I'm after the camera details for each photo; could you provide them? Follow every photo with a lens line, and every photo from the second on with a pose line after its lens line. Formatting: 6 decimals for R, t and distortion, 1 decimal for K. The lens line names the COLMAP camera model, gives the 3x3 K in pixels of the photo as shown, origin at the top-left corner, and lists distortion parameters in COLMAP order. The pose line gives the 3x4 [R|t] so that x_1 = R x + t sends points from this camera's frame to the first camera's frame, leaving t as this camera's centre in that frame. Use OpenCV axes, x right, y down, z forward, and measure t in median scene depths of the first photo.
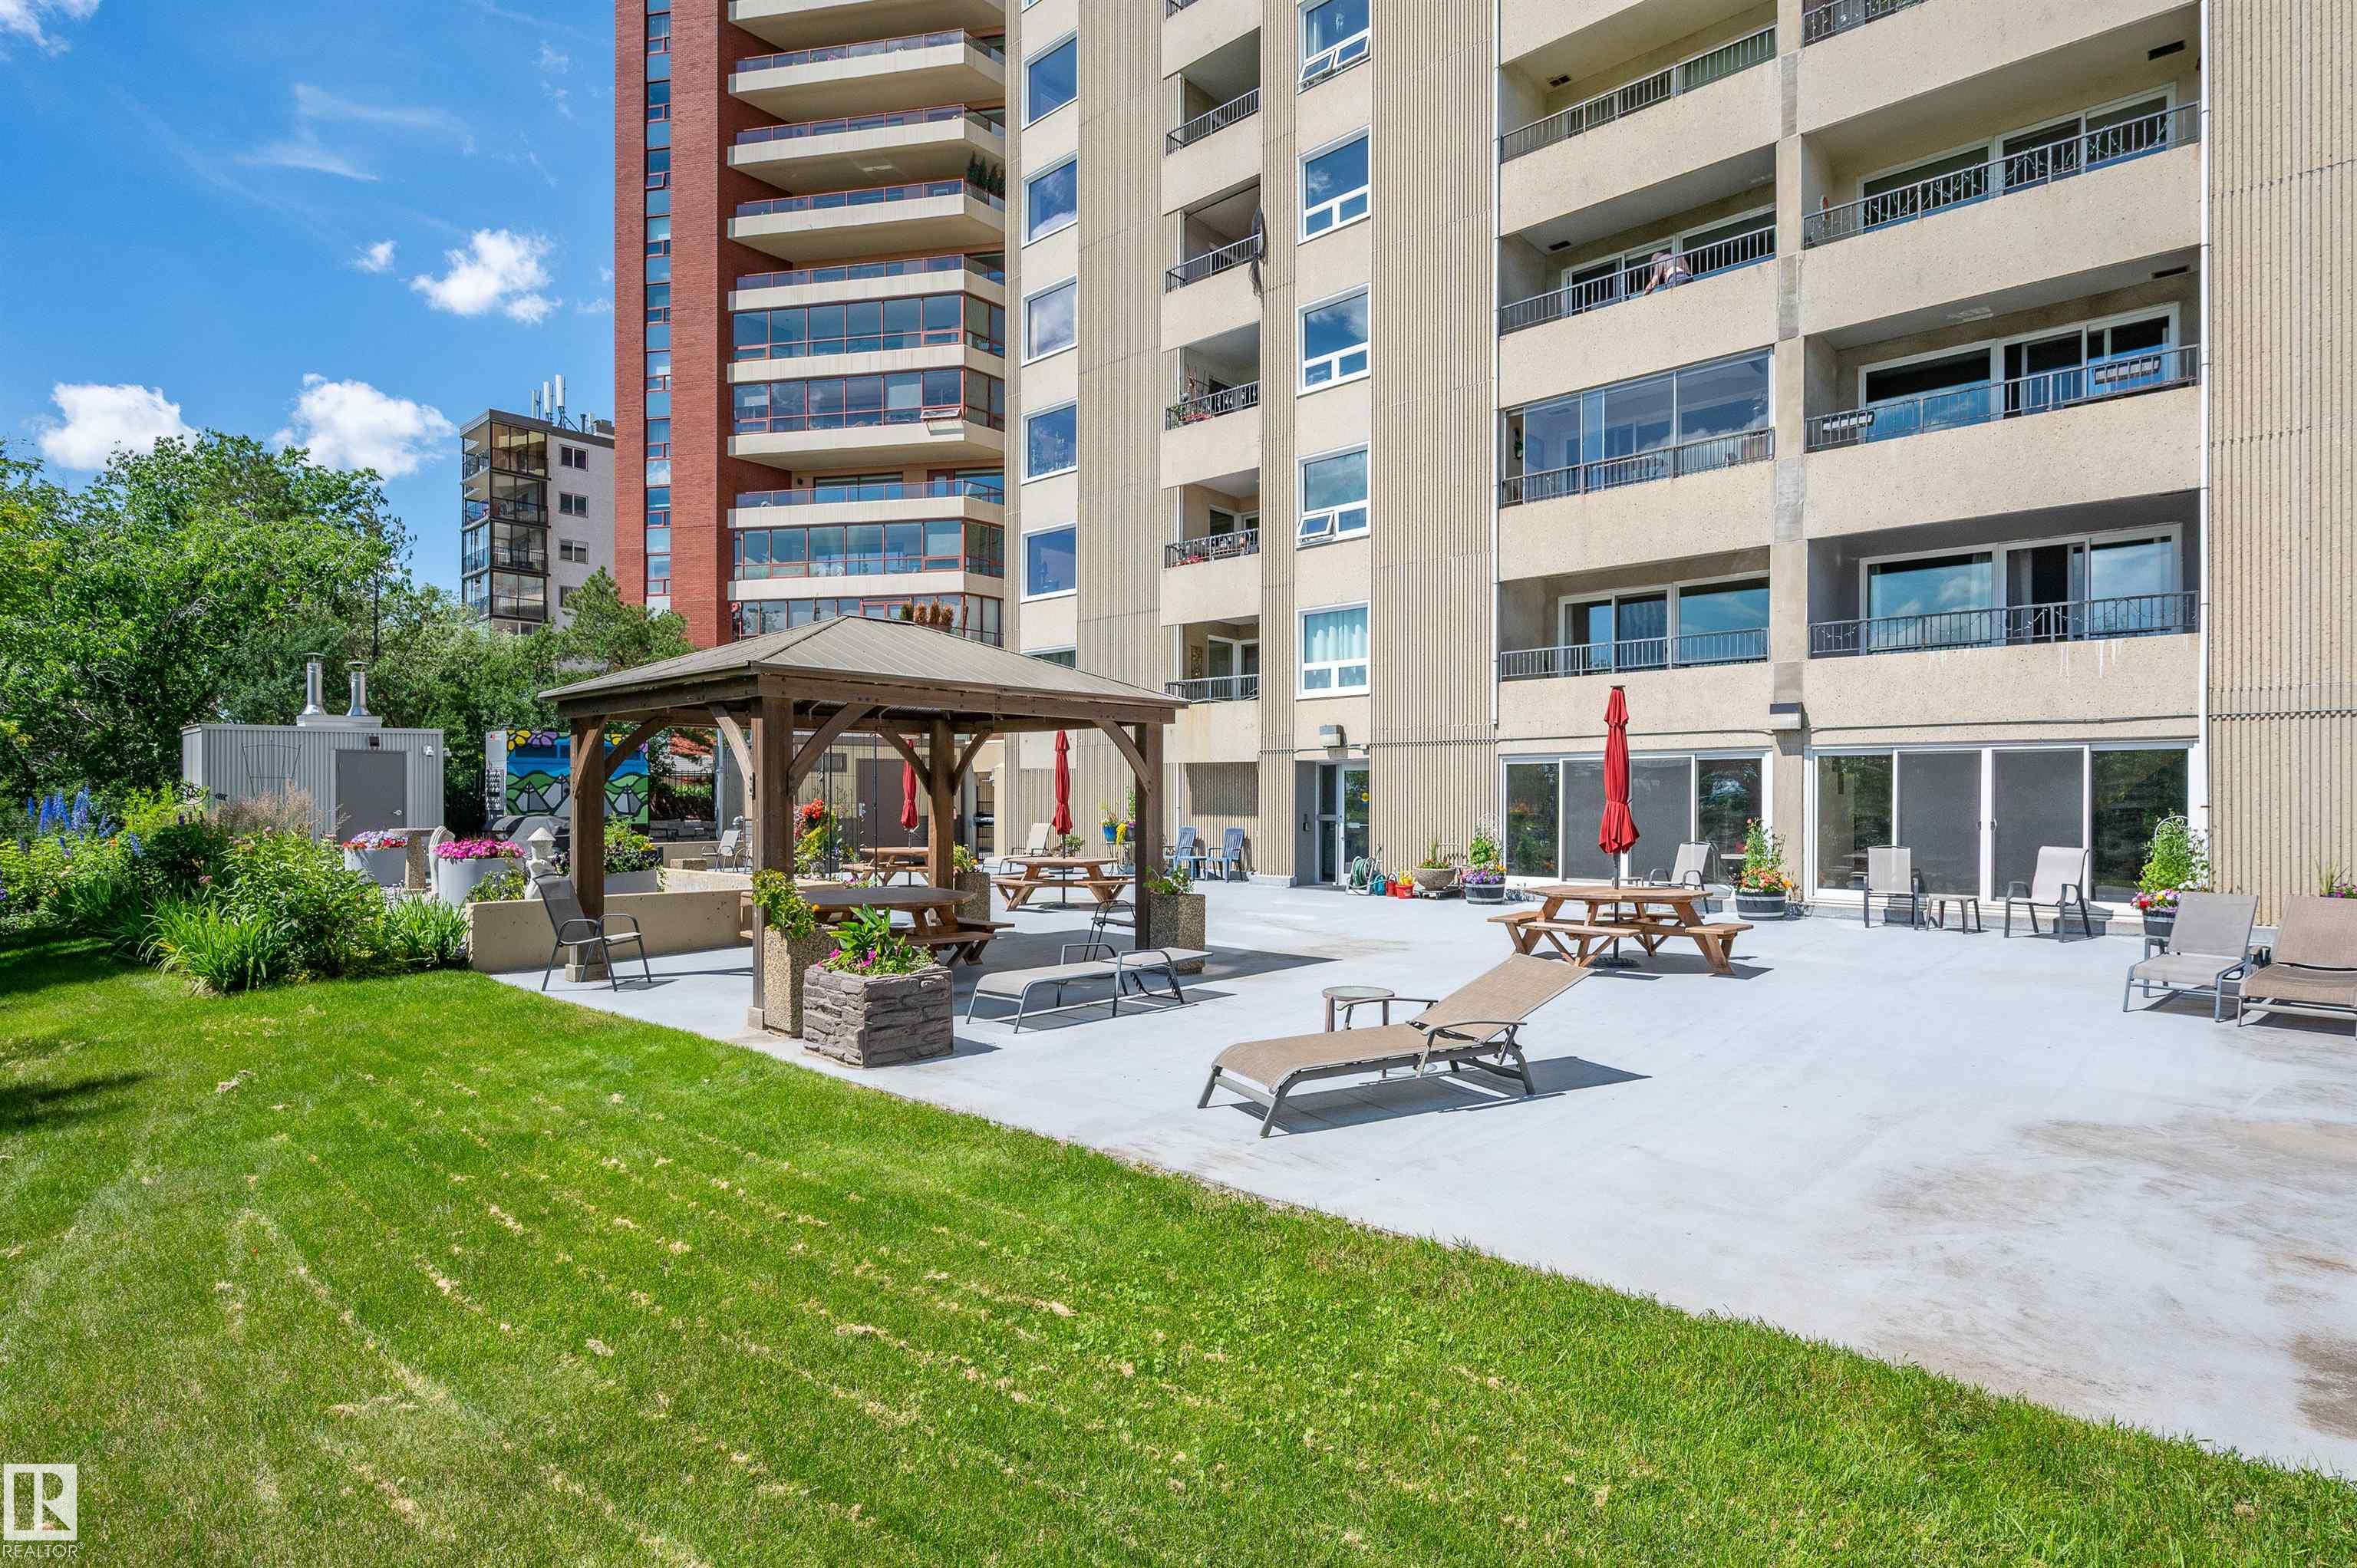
lens RADIAL K [[1176.4, 0, 1178.5], [0, 1176.4, 784.0], [0, 0, 1]] dist [0.000251, -0.000027]
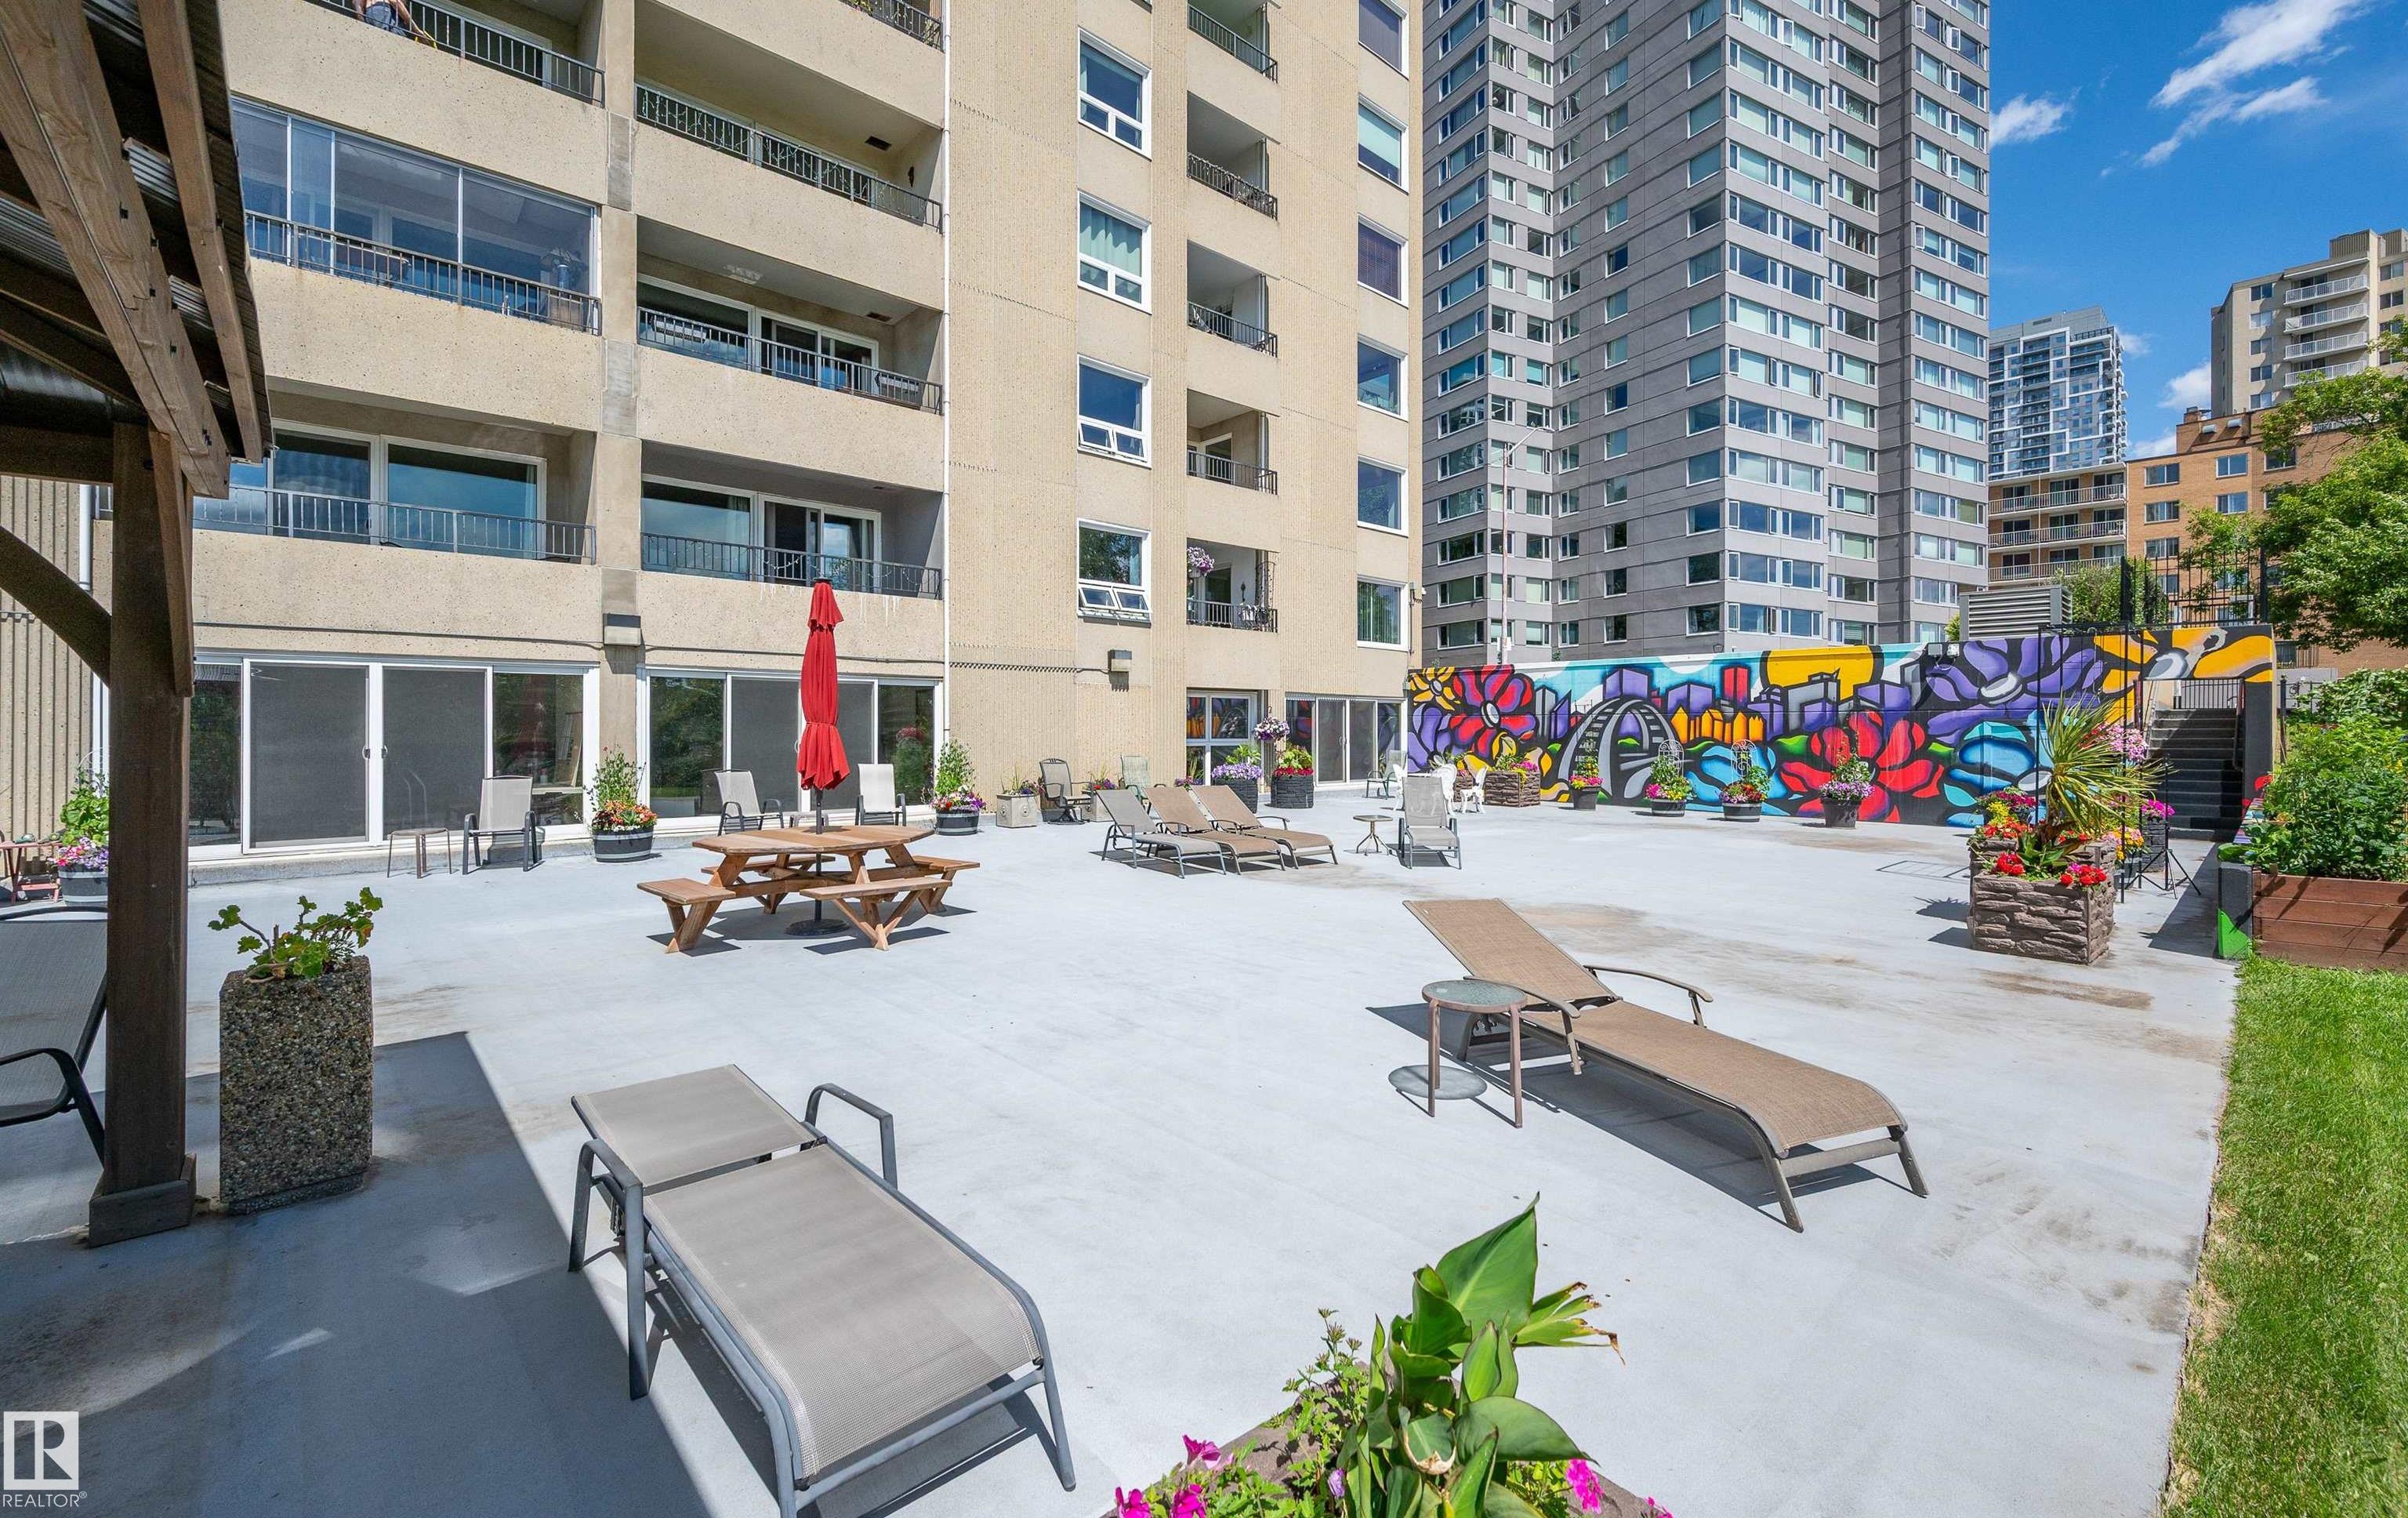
lens RADIAL K [[994.5, 0, 1204.9], [0, 994.5, 719.5], [0, 0, 1]] dist [0.000304, 0.000008]
pose [[0.073306, -0.003209, 0.997304, -0.207306], [-0.017858, 0.999830, 0.004530, -0.000656], [-0.997150, -0.018142, 0.073236, 0.497900]]
